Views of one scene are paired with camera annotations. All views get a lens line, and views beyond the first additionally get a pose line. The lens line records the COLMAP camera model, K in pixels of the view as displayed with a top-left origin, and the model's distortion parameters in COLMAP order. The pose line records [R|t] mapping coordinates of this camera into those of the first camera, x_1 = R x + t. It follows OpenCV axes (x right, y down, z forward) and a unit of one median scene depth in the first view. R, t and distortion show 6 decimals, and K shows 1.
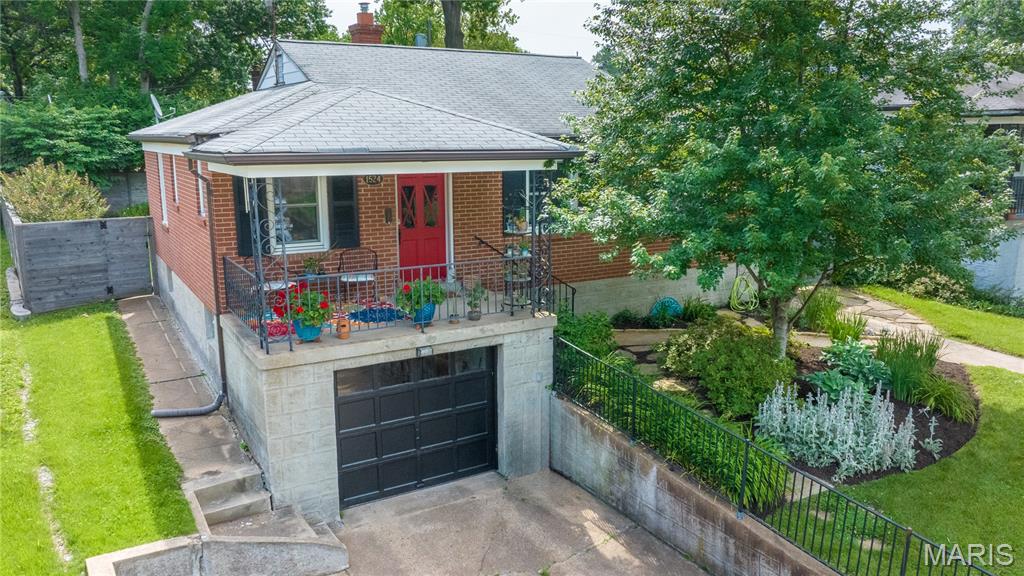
lens RADIAL K [[721.4, 0, 470.1], [0, 721.4, 289.6], [0, 0, 1]] dist [-0.009028, -0.000915]
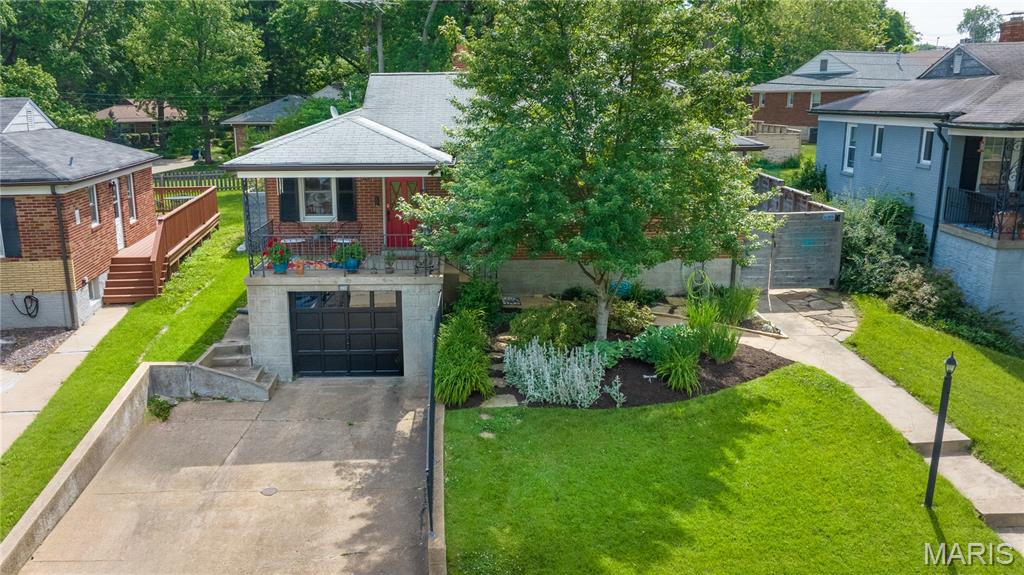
lens RADIAL K [[721.4, 0, 470.1], [0, 721.4, 289.1], [0, 0, 1]] dist [-0.009028, -0.000915]
pose [[0.872175, 0.106869, -0.477379, 0.971978], [-0.095875, 0.994263, 0.047418, -0.015130], [0.479708, 0.004412, 0.877417, -0.280241]]
